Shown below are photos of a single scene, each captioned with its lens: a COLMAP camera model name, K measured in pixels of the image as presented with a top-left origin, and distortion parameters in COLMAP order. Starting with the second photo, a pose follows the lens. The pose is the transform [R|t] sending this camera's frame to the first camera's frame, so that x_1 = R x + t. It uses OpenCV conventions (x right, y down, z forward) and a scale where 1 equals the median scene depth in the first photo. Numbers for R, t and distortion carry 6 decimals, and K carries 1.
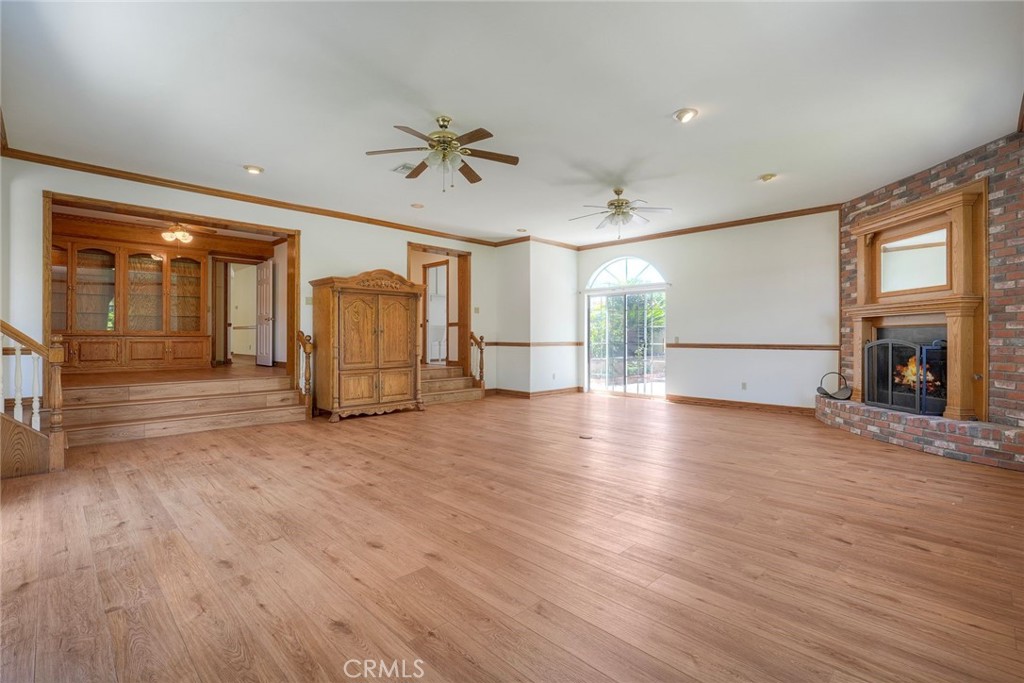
lens RADIAL K [[465.5, 0, 515.0], [0, 465.5, 333.8], [0, 0, 1]] dist [-0.003722, 0.000983]
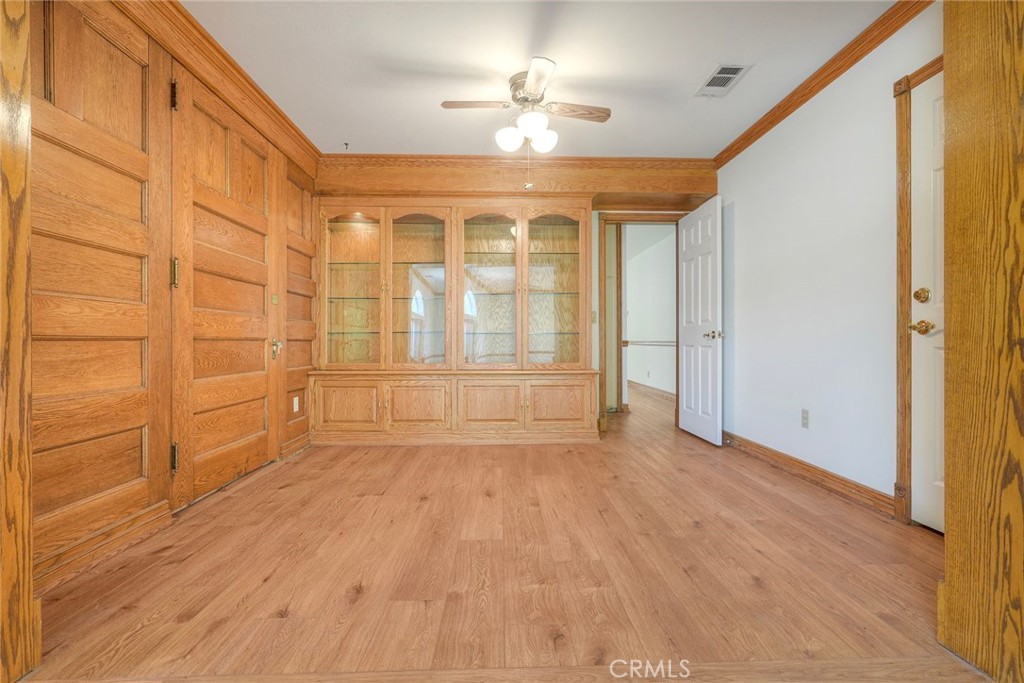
lens RADIAL K [[465.5, 0, 513.0], [0, 465.5, 344.7], [0, 0, 1]] dist [-0.003722, 0.000983]
pose [[0.727787, 0.000486, -0.685803, -0.286663], [0.008072, 0.999924, 0.009274, -0.021438], [0.685755, -0.012285, 0.727729, 0.436019]]
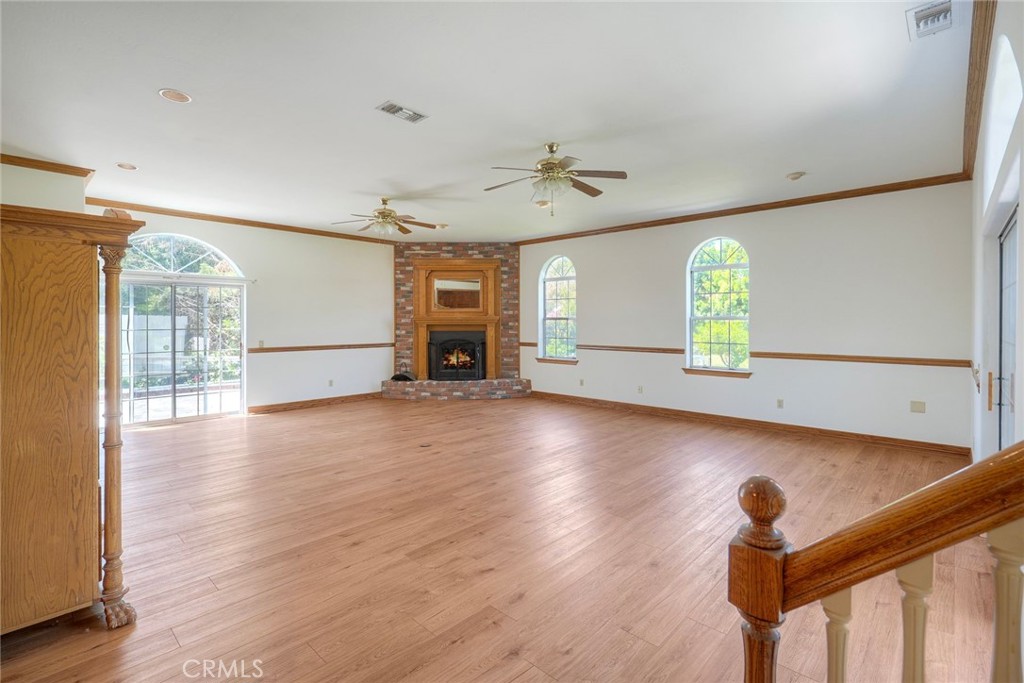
lens RADIAL K [[465.5, 0, 524.6], [0, 465.5, 321.9], [0, 0, 1]] dist [-0.003722, 0.000983]
pose [[-0.033763, -0.002241, 0.999427, -1.036746], [-0.007291, 0.999971, 0.001995, -0.063984], [-0.999403, -0.007219, -0.033778, 0.962043]]
